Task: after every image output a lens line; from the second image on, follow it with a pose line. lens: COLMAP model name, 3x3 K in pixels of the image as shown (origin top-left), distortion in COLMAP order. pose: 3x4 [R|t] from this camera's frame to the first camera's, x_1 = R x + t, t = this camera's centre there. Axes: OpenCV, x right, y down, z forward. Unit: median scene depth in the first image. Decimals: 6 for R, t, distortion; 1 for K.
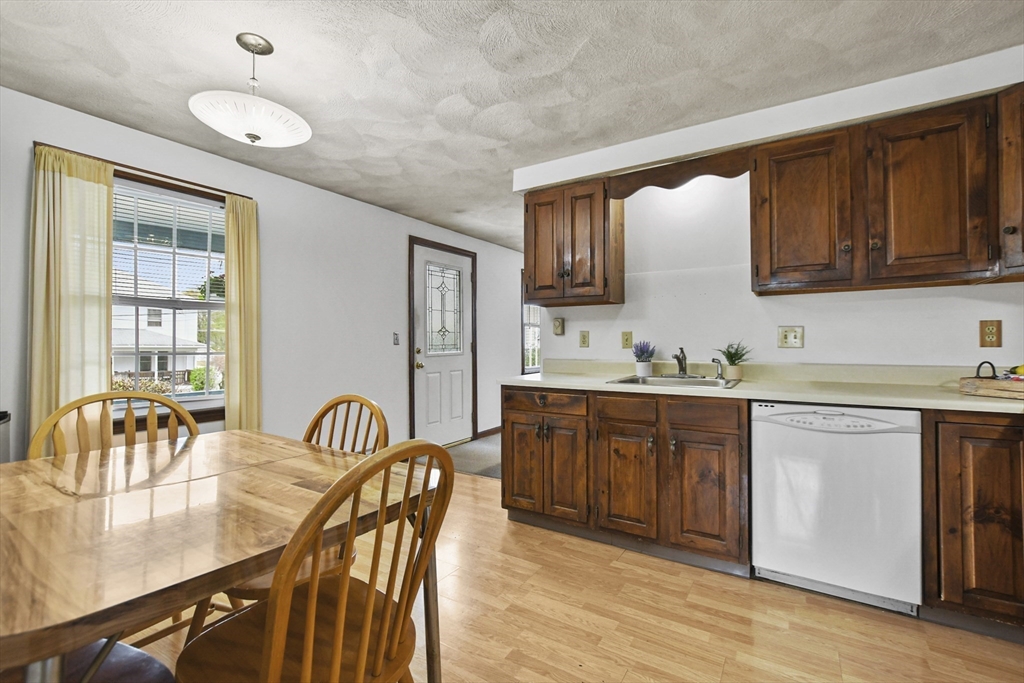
lens RADIAL K [[450.4, 0, 513.5], [0, 450.4, 346.7], [0, 0, 1]] dist [-0.013533, 0.004962]
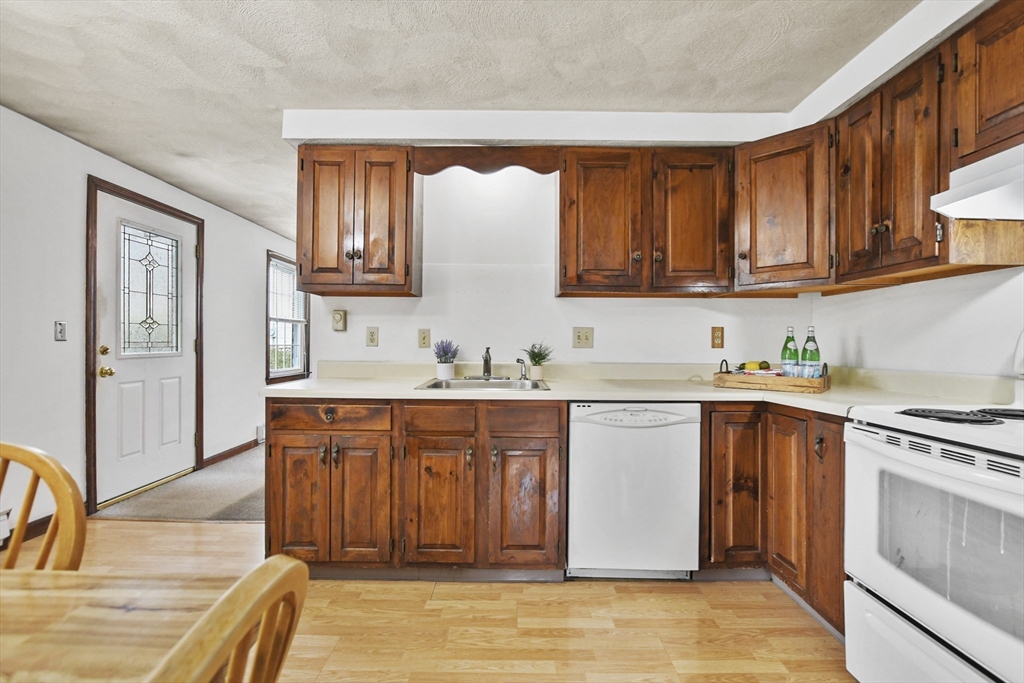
lens RADIAL K [[450.4, 0, 513.5], [0, 450.4, 346.7], [0, 0, 1]] dist [-0.013533, 0.004962]
pose [[0.846975, 0.005898, 0.531600, -0.090265], [-0.006007, 0.999981, -0.001523, 0.002018], [-0.531599, -0.001904, 0.846994, 0.208290]]
